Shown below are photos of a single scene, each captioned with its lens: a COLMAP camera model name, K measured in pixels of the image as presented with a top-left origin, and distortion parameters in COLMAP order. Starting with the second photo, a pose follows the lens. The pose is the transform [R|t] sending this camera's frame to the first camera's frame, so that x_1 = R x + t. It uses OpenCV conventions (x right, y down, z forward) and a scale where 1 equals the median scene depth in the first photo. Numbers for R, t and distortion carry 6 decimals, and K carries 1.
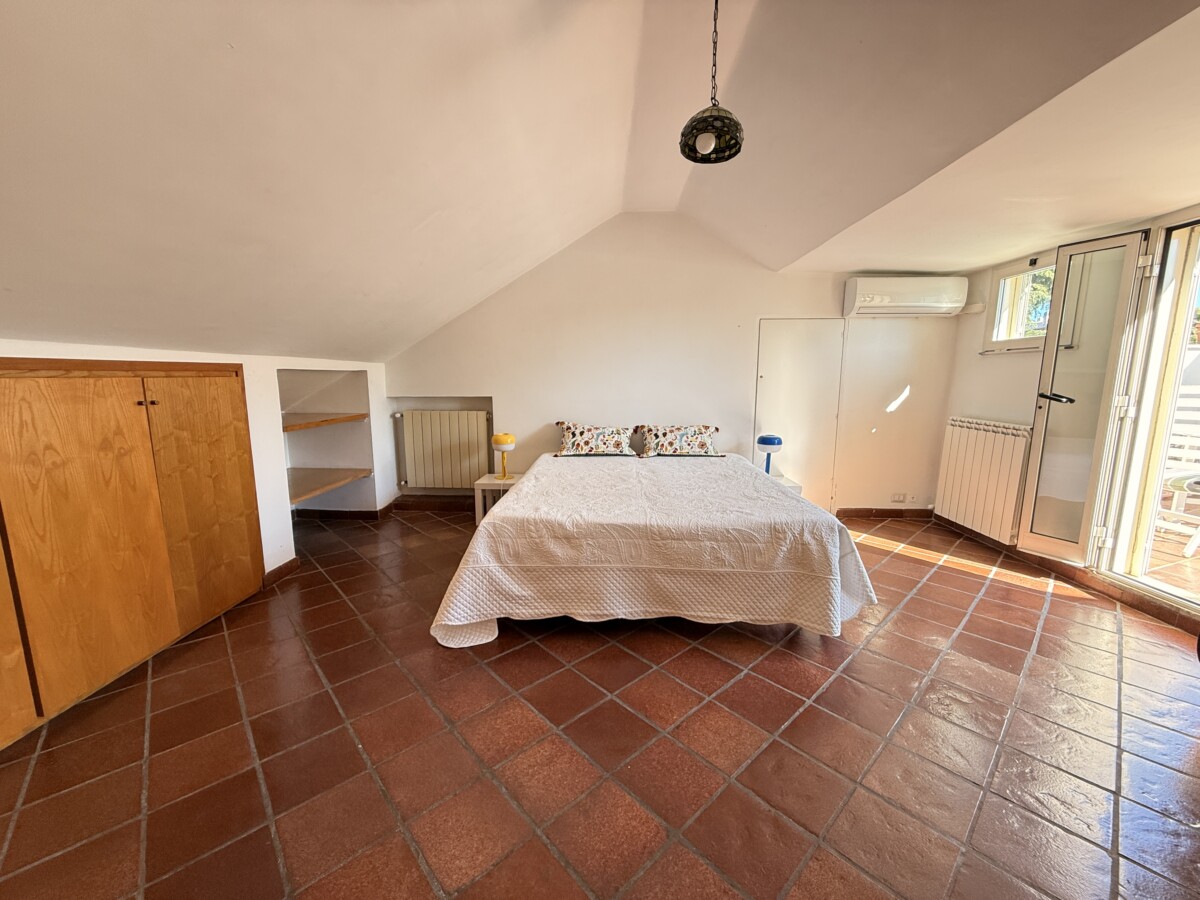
lens RADIAL K [[475.1, 0, 602.1], [0, 475.1, 449.8], [0, 0, 1]] dist [-0.001165, 0.000232]
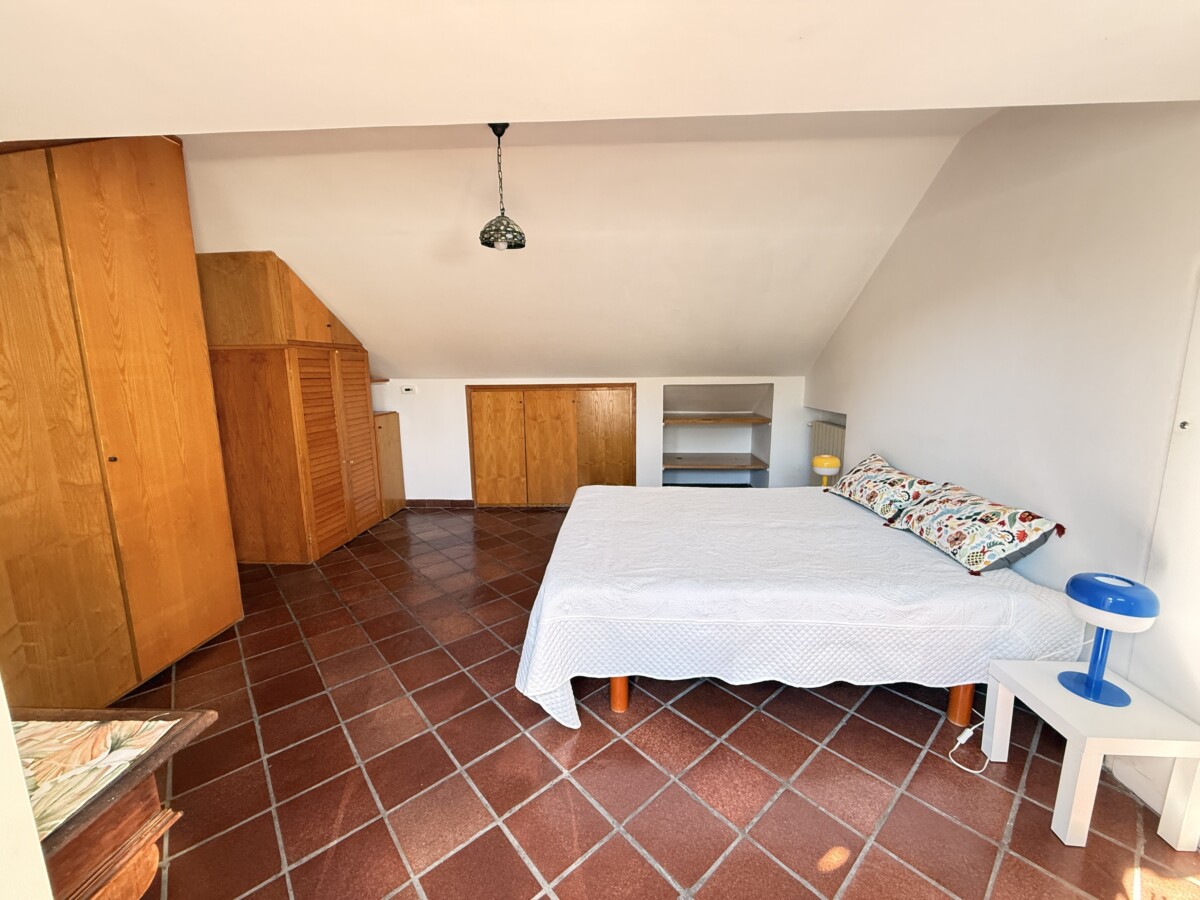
lens RADIAL K [[475.1, 0, 598.5], [0, 475.1, 448.1], [0, 0, 1]] dist [-0.001165, 0.000232]
pose [[-0.027667, 0.156072, -0.987358, 1.122465], [-0.141344, 0.977202, 0.158427, -0.208837], [0.989574, 0.143940, -0.004976, 0.919633]]
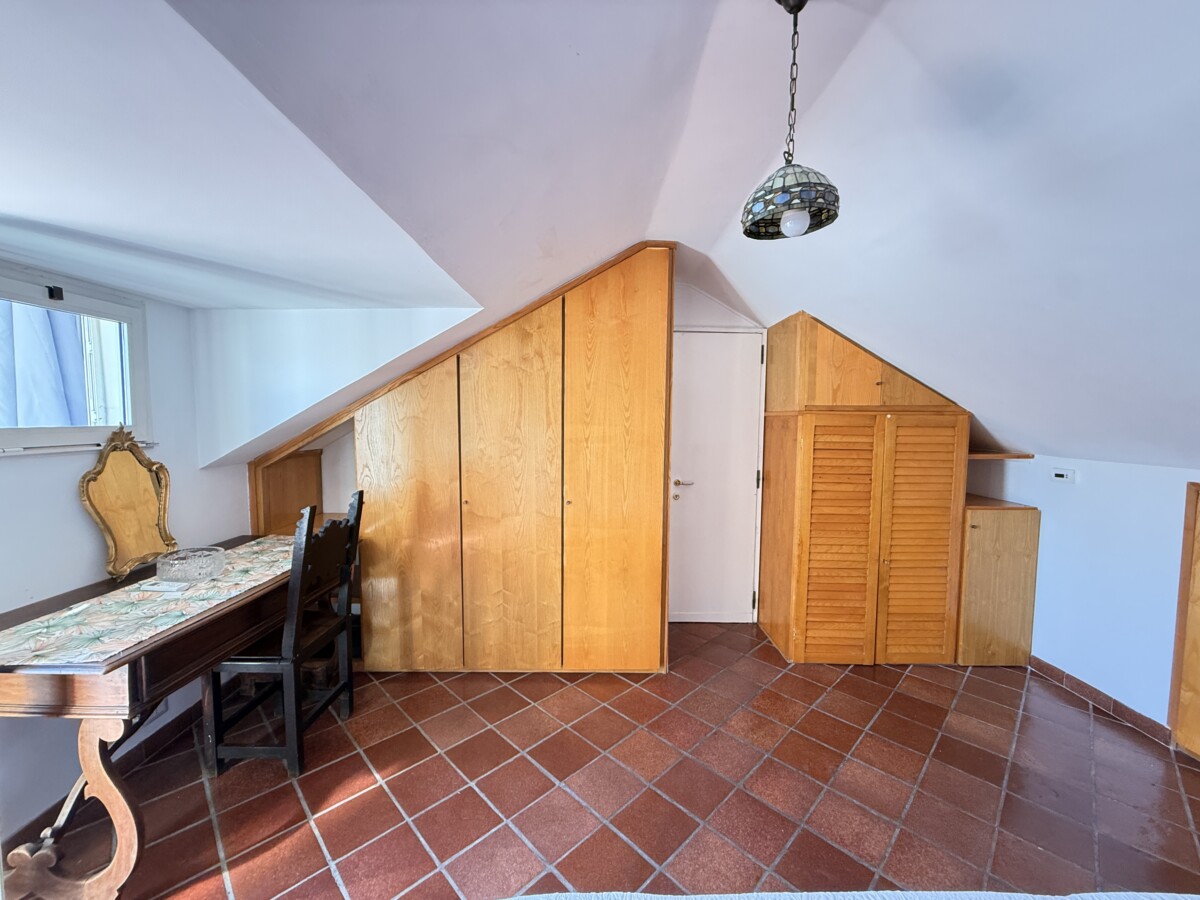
lens RADIAL K [[475.1, 0, 596.1], [0, 475.1, 449.1], [0, 0, 1]] dist [-0.001165, 0.000232]
pose [[-0.999224, -0.011362, -0.037723, 0.350754], [-0.019245, 0.976264, 0.215726, -0.307928], [0.034377, 0.216285, -0.975725, 1.156546]]
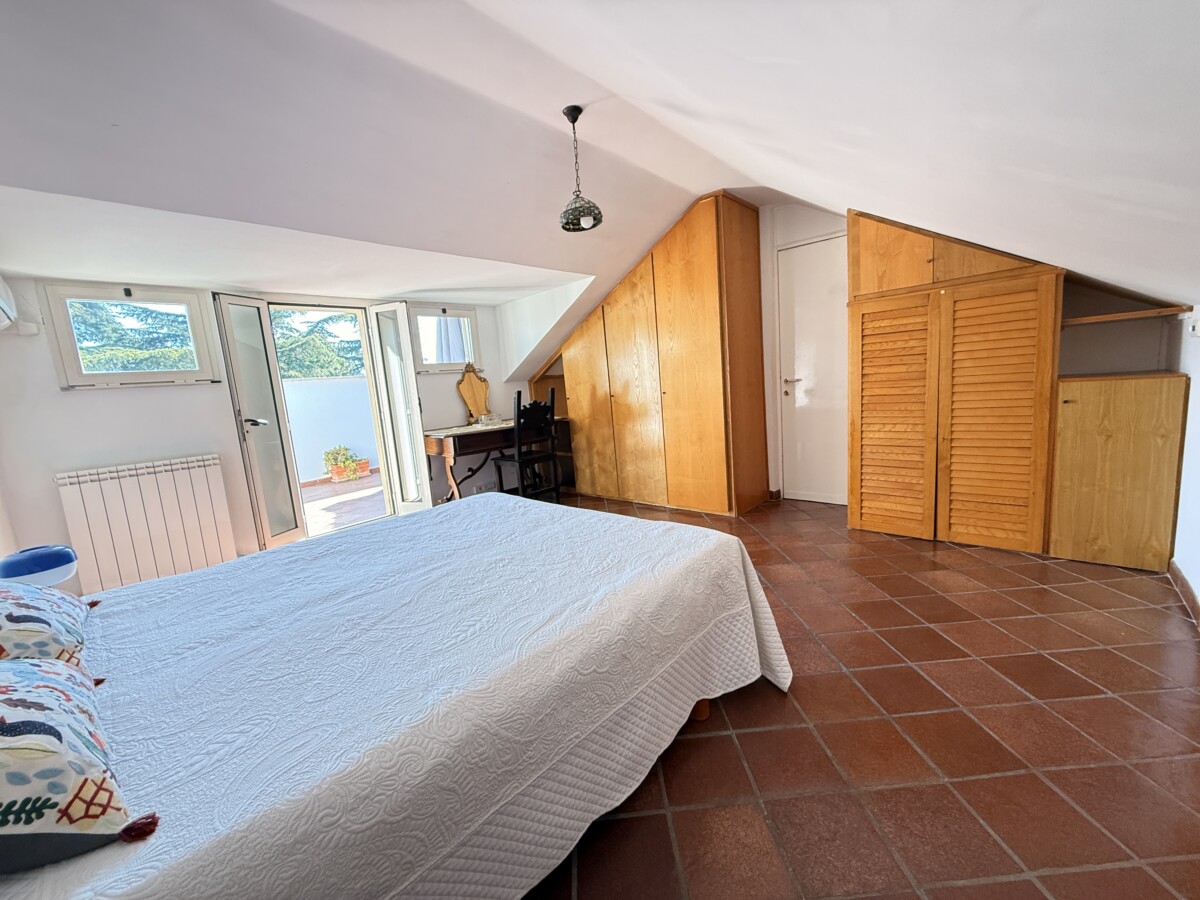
lens RADIAL K [[475.1, 0, 598.0], [0, 475.1, 449.0], [0, 0, 1]] dist [-0.001165, 0.000232]
pose [[-0.758135, -0.038153, 0.650981, -0.530185], [0.172954, 0.950770, 0.257145, -0.229103], [-0.628743, 0.307540, -0.714213, 1.492497]]
